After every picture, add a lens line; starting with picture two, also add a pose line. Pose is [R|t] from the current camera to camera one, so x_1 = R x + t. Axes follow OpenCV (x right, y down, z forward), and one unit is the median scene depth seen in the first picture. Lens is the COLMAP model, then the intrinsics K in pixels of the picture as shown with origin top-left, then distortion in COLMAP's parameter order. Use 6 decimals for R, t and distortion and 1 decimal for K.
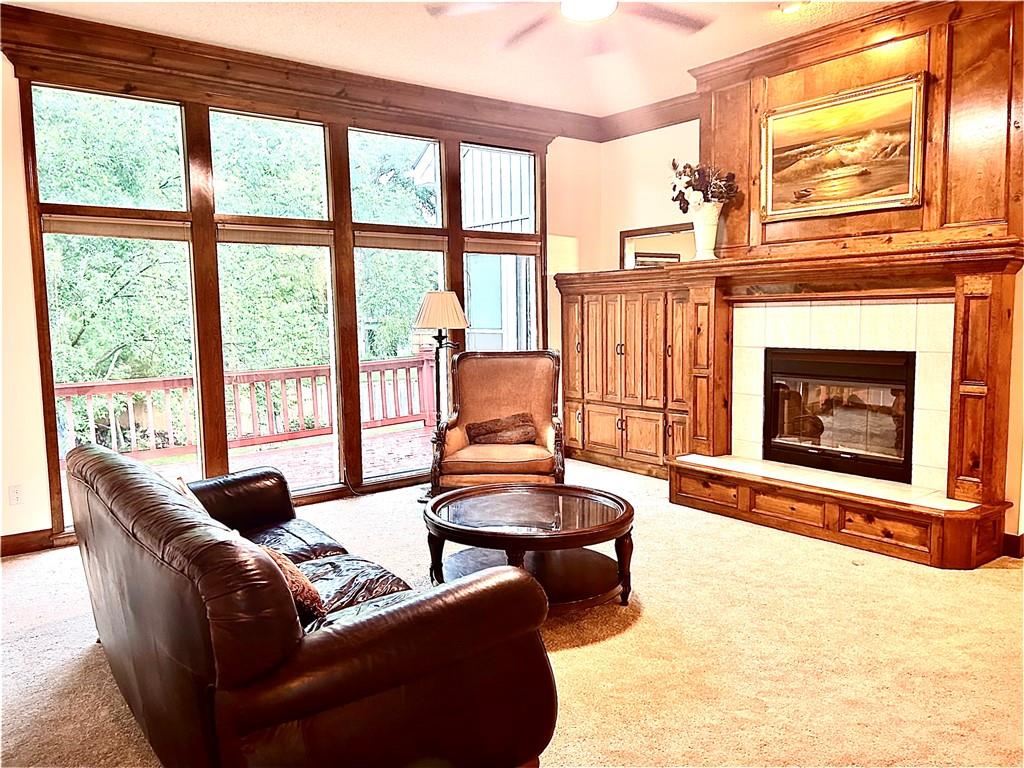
lens RADIAL K [[759.3, 0, 513.7], [0, 759.3, 387.4], [0, 0, 1]] dist [0.002691, -0.007005]
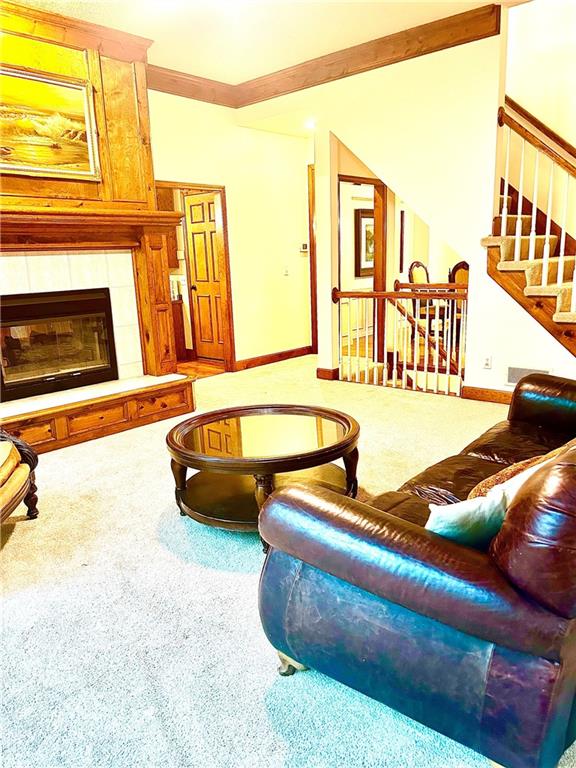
lens RADIAL K [[569.5, 0, 289.3], [0, 569.5, 387.5], [0, 0, 1]] dist [0.002691, -0.007005]
pose [[-0.171692, -0.204631, 0.963664, -0.543497], [0.125651, 0.965652, 0.227440, -0.060181], [-0.977105, 0.160135, -0.140083, 0.760605]]
